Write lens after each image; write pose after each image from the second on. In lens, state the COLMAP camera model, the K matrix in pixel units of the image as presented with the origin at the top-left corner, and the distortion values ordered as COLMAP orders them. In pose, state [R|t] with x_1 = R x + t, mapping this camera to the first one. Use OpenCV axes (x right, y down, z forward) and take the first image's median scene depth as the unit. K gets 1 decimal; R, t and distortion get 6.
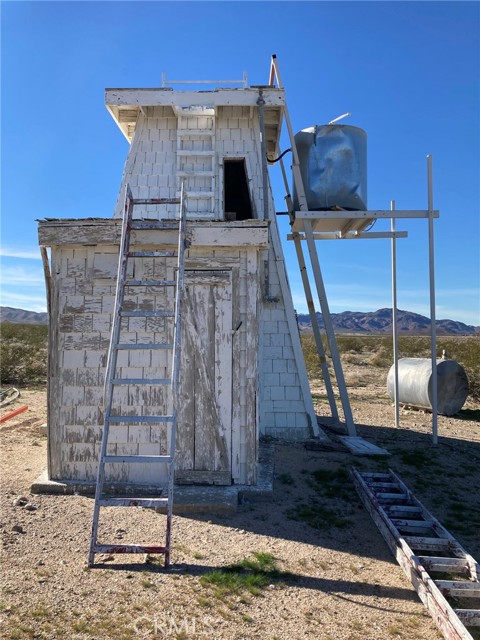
lens RADIAL K [[522.0, 0, 240.0], [0, 522.0, 319.8], [0, 0, 1]] dist [0.033504, -0.032958]
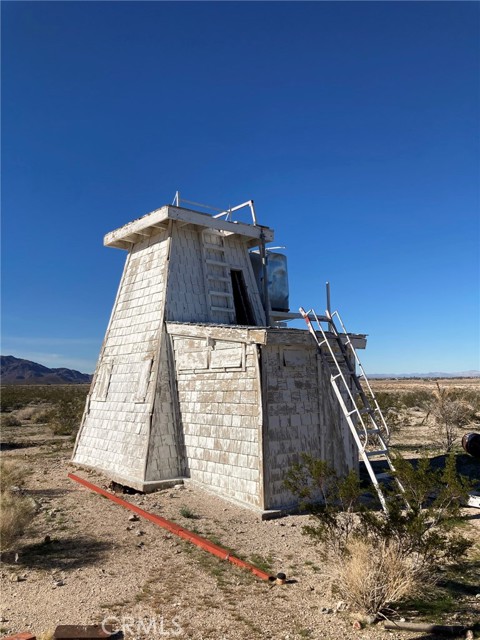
lens RADIAL K [[522.0, 0, 236.8], [0, 522.0, 320.7], [0, 0, 1]] dist [0.033504, -0.032958]
pose [[0.755631, 0.066129, 0.651651, -1.355086], [-0.007761, 0.995724, -0.092047, -0.070914], [-0.654952, 0.064496, 0.752913, -0.043285]]
